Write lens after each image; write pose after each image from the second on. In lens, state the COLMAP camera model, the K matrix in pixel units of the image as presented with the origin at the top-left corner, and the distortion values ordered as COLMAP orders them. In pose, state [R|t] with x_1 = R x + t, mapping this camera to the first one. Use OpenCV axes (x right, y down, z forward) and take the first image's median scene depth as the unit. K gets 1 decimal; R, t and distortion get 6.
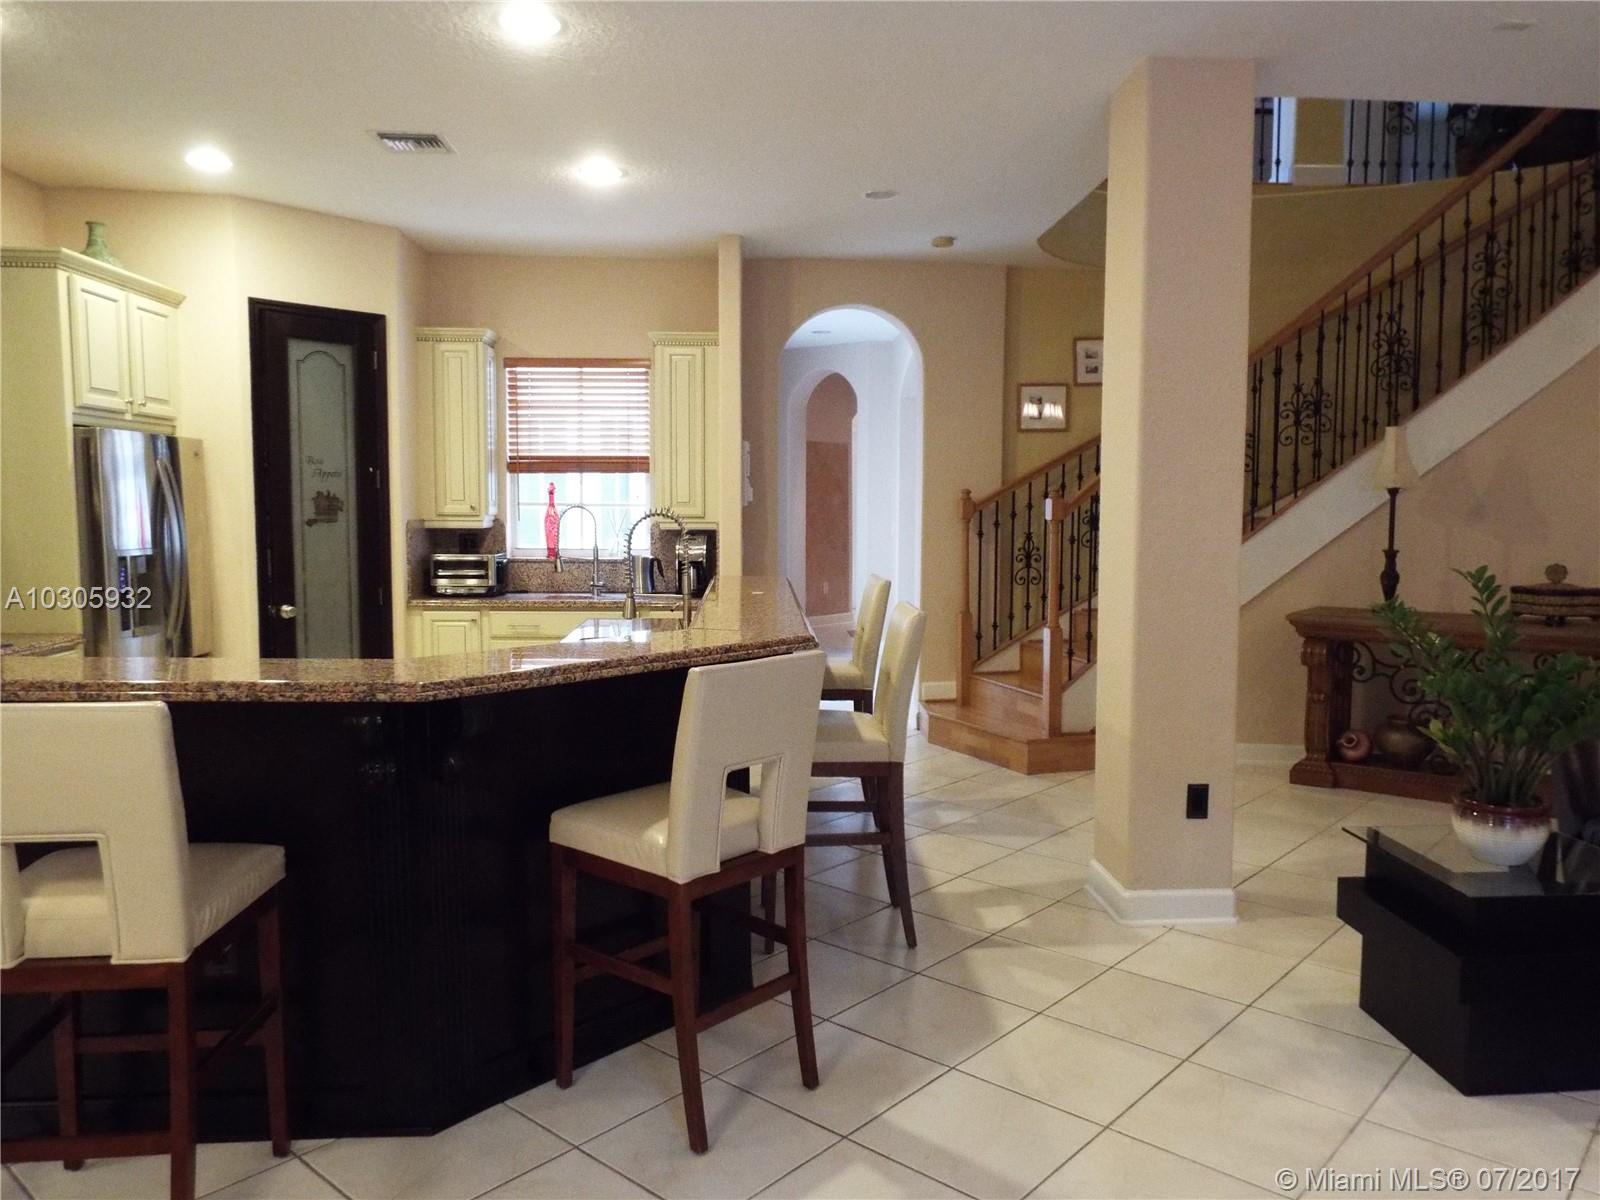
lens RADIAL K [[1157.3, 0, 798.5], [0, 1157.3, 627.0], [0, 0, 1]] dist [-0.006363, -0.002972]
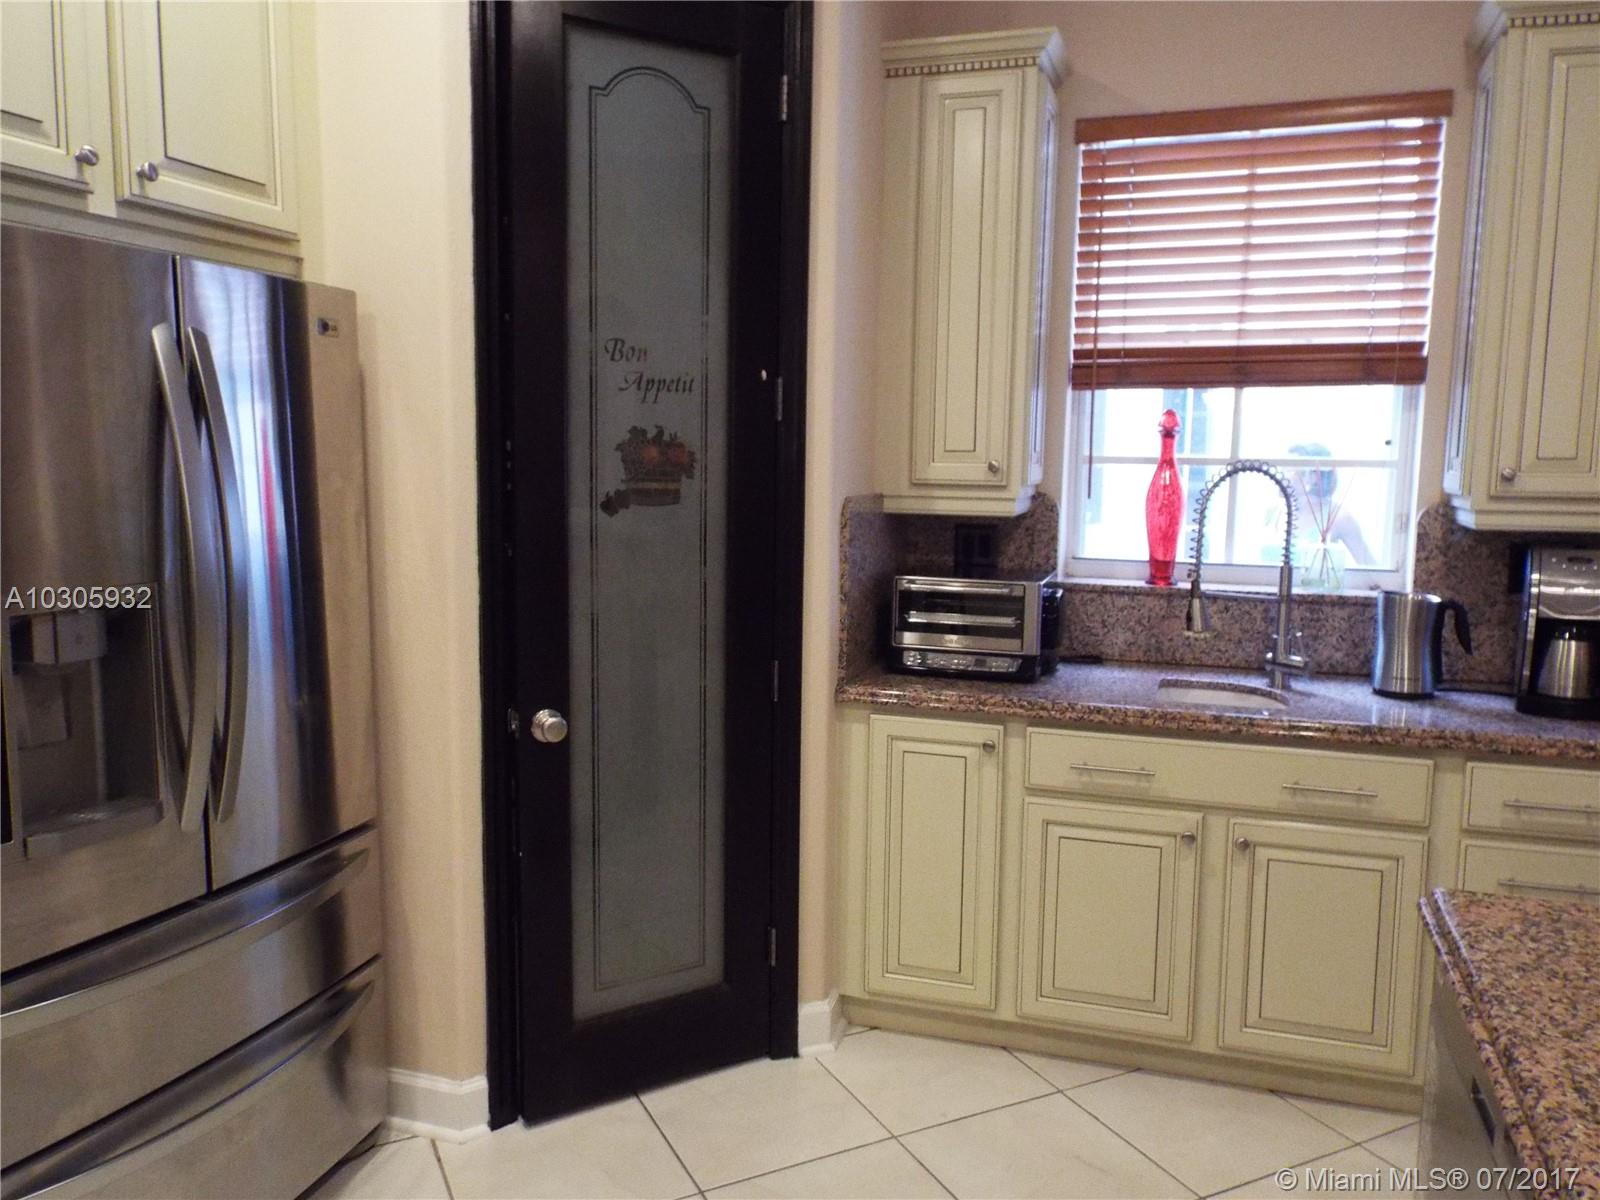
lens RADIAL K [[1223.5, 0, 826.2], [0, 1223.5, 604.4], [0, 0, 1]] dist [0.032780, -0.000232]
pose [[0.936283, 0.049188, -0.347787, -0.181629], [-0.043532, 0.998762, 0.024062, -0.061938], [0.348540, -0.007389, 0.937265, 0.560390]]
